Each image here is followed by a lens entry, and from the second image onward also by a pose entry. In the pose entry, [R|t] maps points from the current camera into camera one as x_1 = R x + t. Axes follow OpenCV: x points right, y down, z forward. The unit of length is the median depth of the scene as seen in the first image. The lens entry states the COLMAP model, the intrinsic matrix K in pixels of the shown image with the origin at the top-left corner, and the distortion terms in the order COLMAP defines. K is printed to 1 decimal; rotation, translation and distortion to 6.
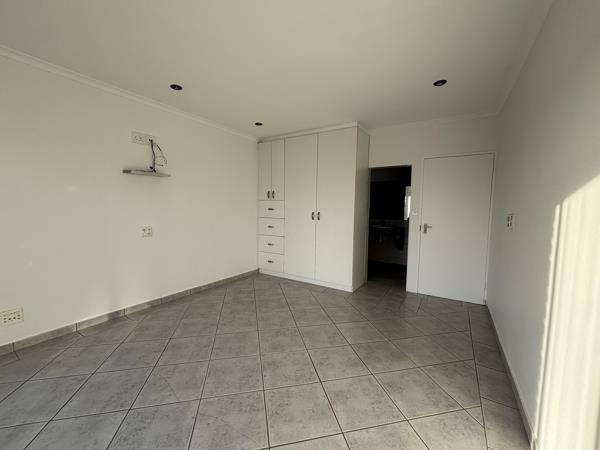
lens RADIAL K [[242.2, 0, 300.0], [0, 242.2, 225.0], [0, 0, 1]] dist [-0.000104, -0.000099]
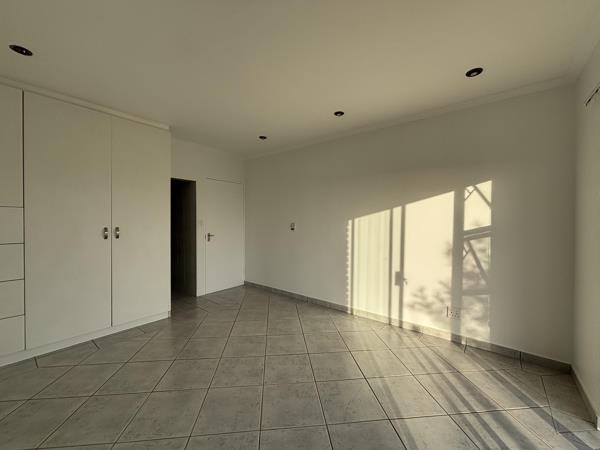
lens RADIAL K [[242.2, 0, 300.0], [0, 242.2, 225.0], [0, 0, 1]] dist [-0.000104, -0.000099]
pose [[0.107891, -0.034563, 0.993562, -0.596906], [0.066261, 0.997423, 0.027502, -0.046773], [-0.991952, 0.062867, 0.109903, 0.419677]]
